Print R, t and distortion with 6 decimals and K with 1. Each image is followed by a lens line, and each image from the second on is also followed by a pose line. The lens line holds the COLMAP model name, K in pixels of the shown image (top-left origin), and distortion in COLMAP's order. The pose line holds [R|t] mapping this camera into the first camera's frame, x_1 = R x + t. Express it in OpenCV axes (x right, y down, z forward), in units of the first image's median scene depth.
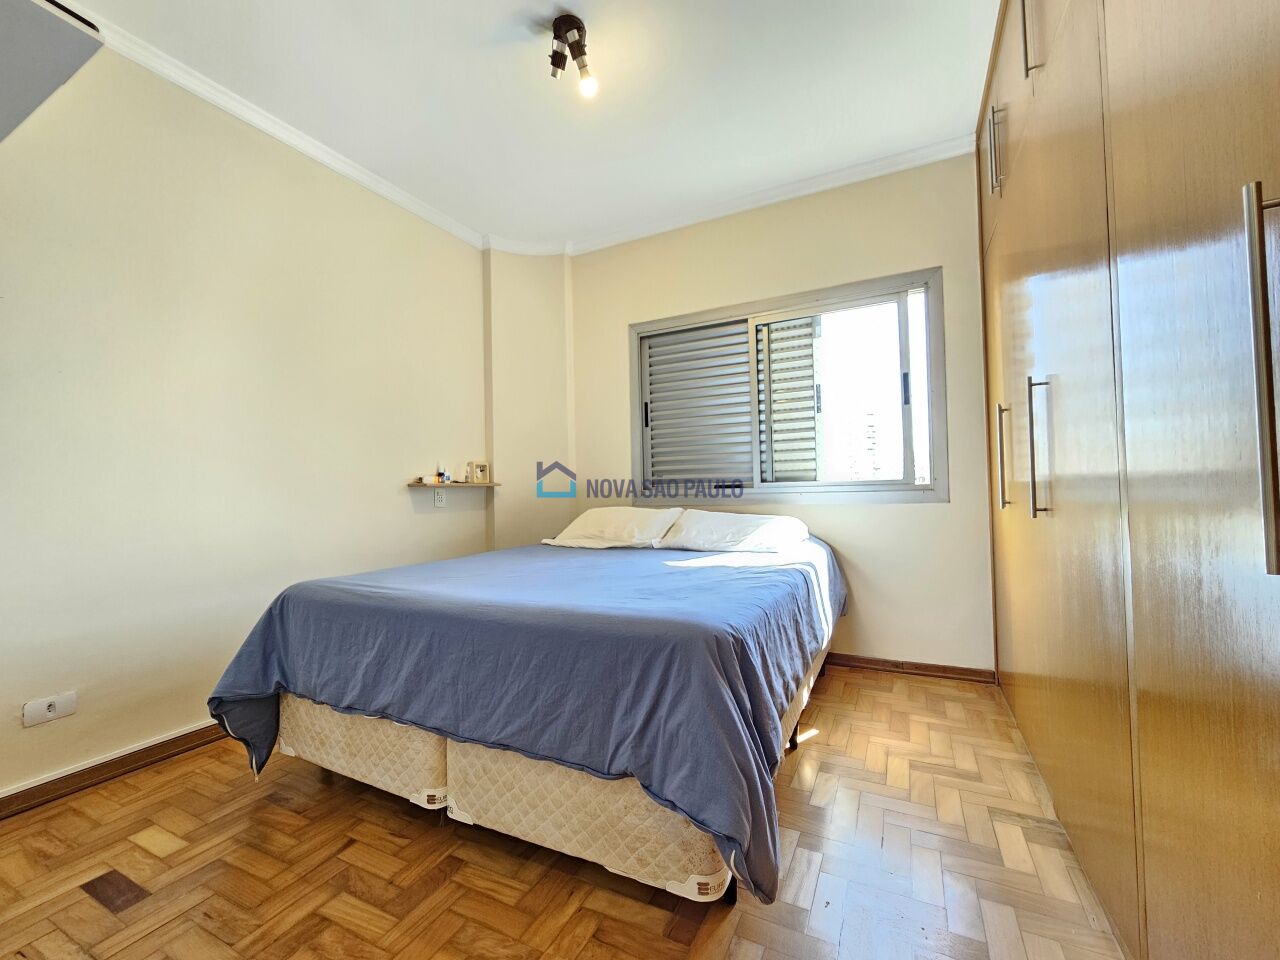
lens RADIAL K [[529.5, 0, 642.0], [0, 529.5, 476.9], [0, 0, 1]] dist [0.010295, -0.000623]
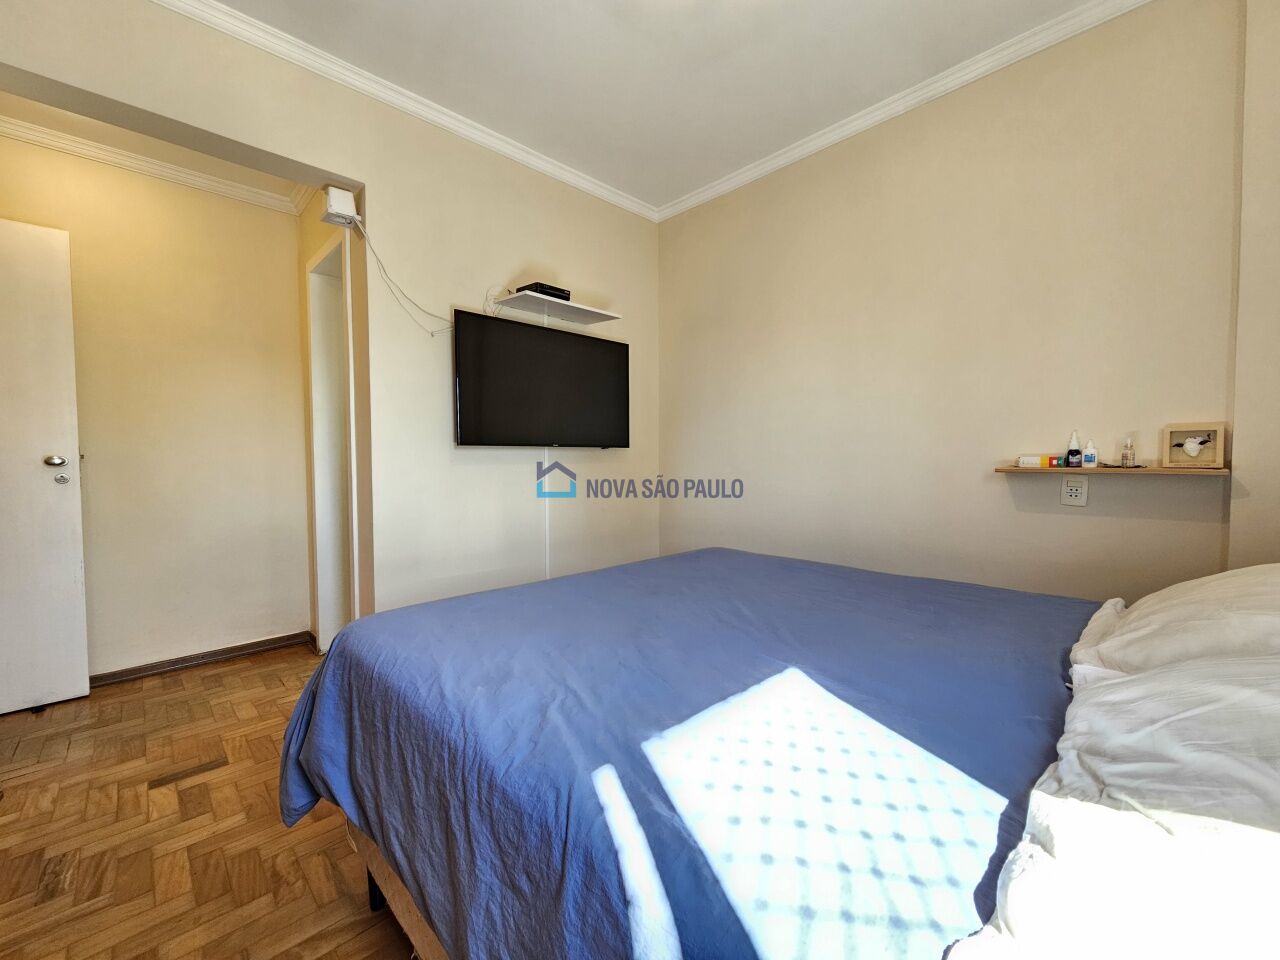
lens RADIAL K [[529.5, 0, 642.0], [0, 529.5, 476.9], [0, 0, 1]] dist [0.010295, -0.000623]
pose [[-0.328619, 0.051144, -0.943077, 0.364857], [0.031060, 0.998578, 0.043331, -0.018740], [0.943952, -0.015053, -0.329740, 0.719405]]
